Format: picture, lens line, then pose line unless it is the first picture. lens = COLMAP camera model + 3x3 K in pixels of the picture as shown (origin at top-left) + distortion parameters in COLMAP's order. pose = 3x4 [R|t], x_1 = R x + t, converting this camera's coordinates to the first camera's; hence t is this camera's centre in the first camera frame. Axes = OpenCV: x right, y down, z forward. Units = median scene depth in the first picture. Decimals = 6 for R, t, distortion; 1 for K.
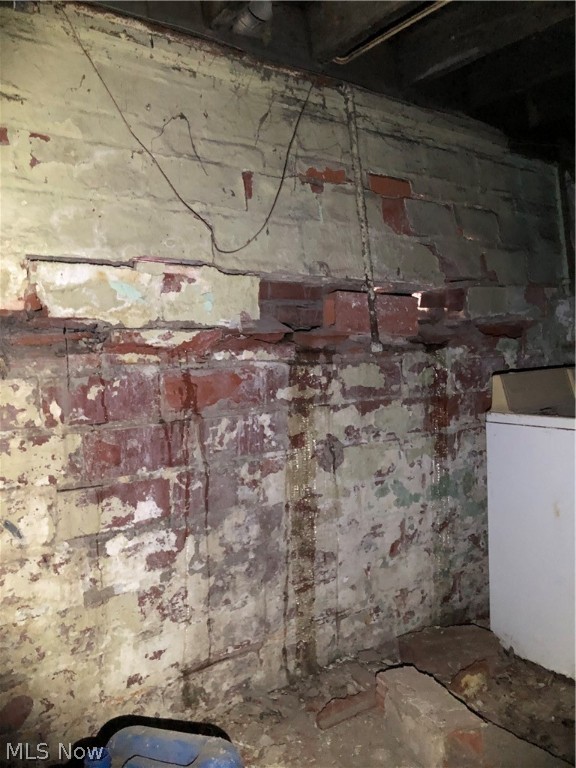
lens RADIAL K [[635.4, 0, 288.1], [0, 635.4, 381.2], [0, 0, 1]] dist [0.038976, -0.027141]
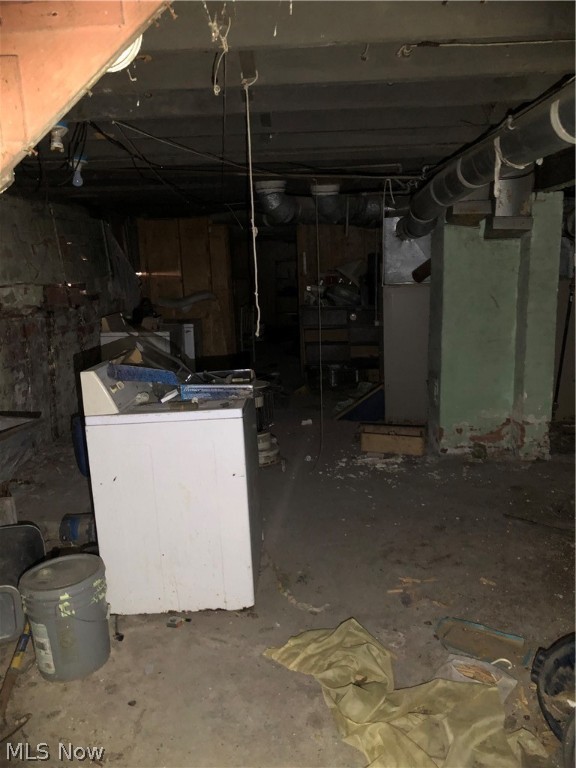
lens RADIAL K [[635.4, 0, 287.2], [0, 635.4, 383.6], [0, 0, 1]] dist [0.038976, -0.027141]
pose [[0.652472, -0.125503, 0.747348, -1.328089], [0.034684, 0.990103, 0.135988, -0.081536], [-0.757019, -0.062807, 0.650367, -1.429013]]
